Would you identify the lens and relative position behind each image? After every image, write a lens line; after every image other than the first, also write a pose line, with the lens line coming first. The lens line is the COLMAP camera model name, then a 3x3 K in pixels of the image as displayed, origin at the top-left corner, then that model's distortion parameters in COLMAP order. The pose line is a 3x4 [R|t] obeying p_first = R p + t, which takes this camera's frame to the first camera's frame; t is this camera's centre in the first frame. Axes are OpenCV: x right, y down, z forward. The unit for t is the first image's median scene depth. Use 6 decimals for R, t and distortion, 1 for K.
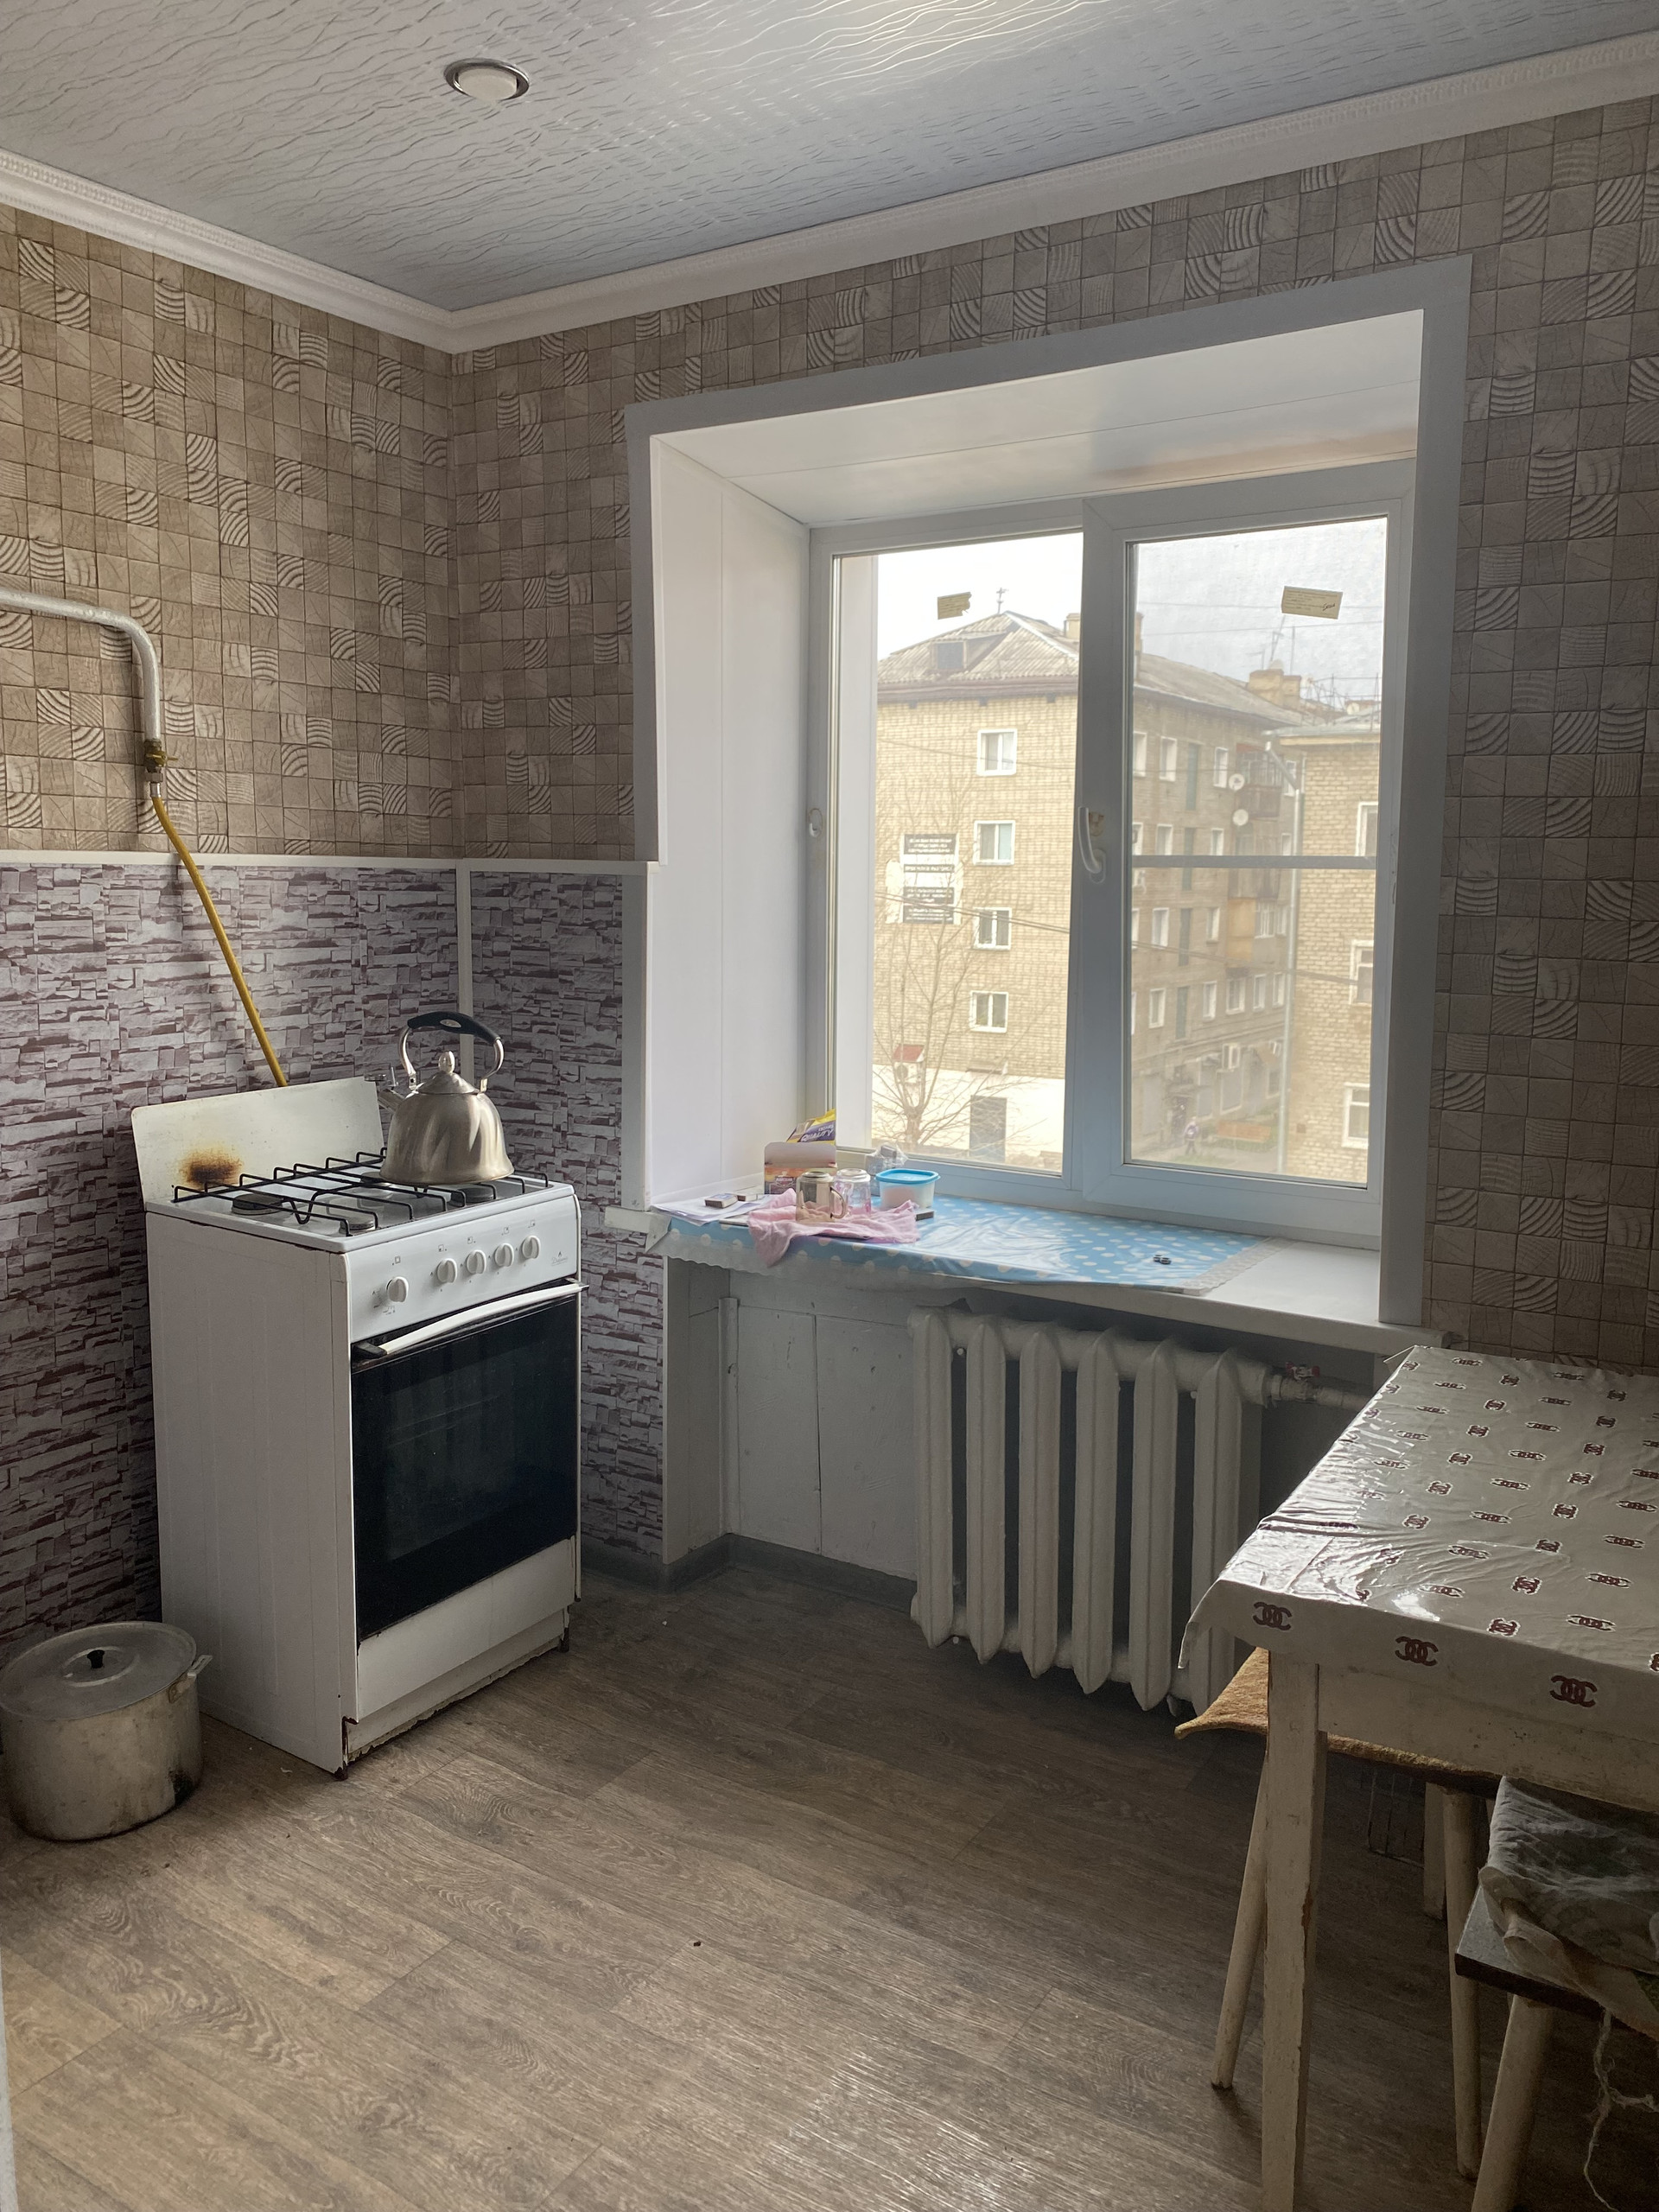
lens RADIAL K [[1670.4, 0, 830.6], [0, 1670.4, 1111.3], [0, 0, 1]] dist [0.014016, 0.000657]
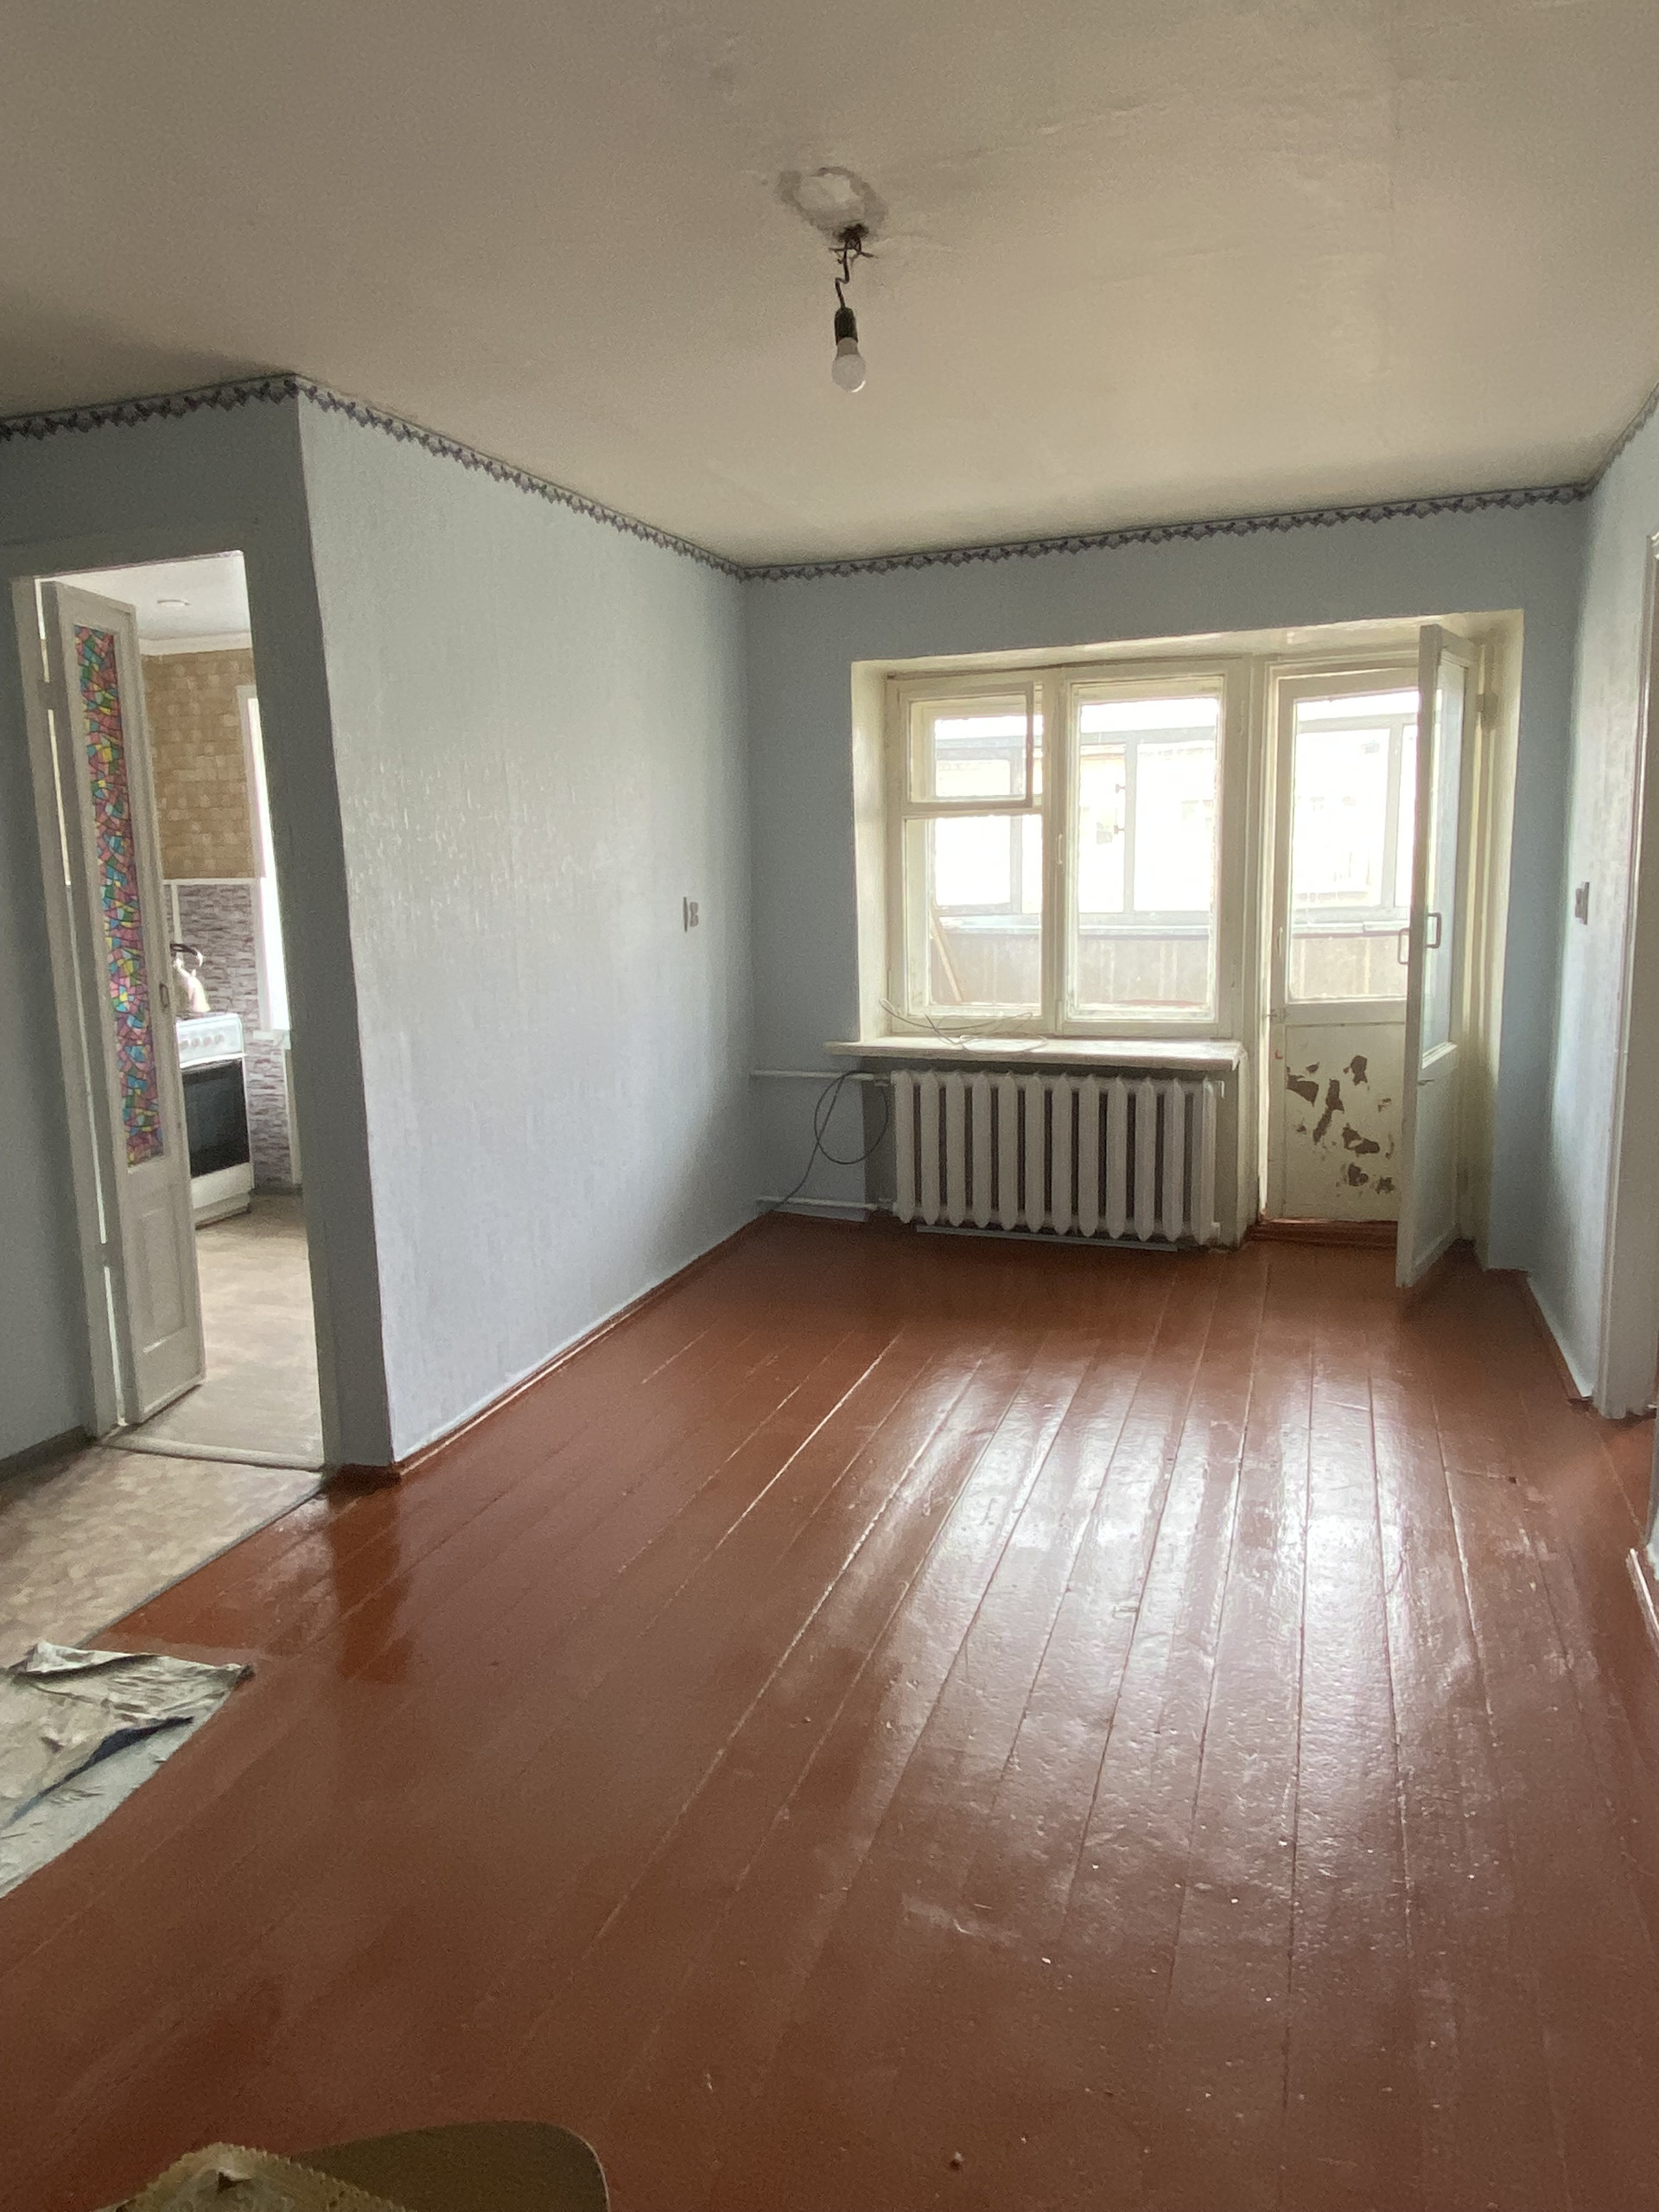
lens RADIAL K [[1421.3, 0, 840.5], [0, 1421.3, 1101.0], [0, 0, 1]] dist [-0.002624, -0.000634]
pose [[0.966125, -0.070633, 0.248220, 0.151842], [0.068352, 0.997502, 0.017803, 0.175024], [-0.248858, -0.000234, 0.968540, -1.080800]]
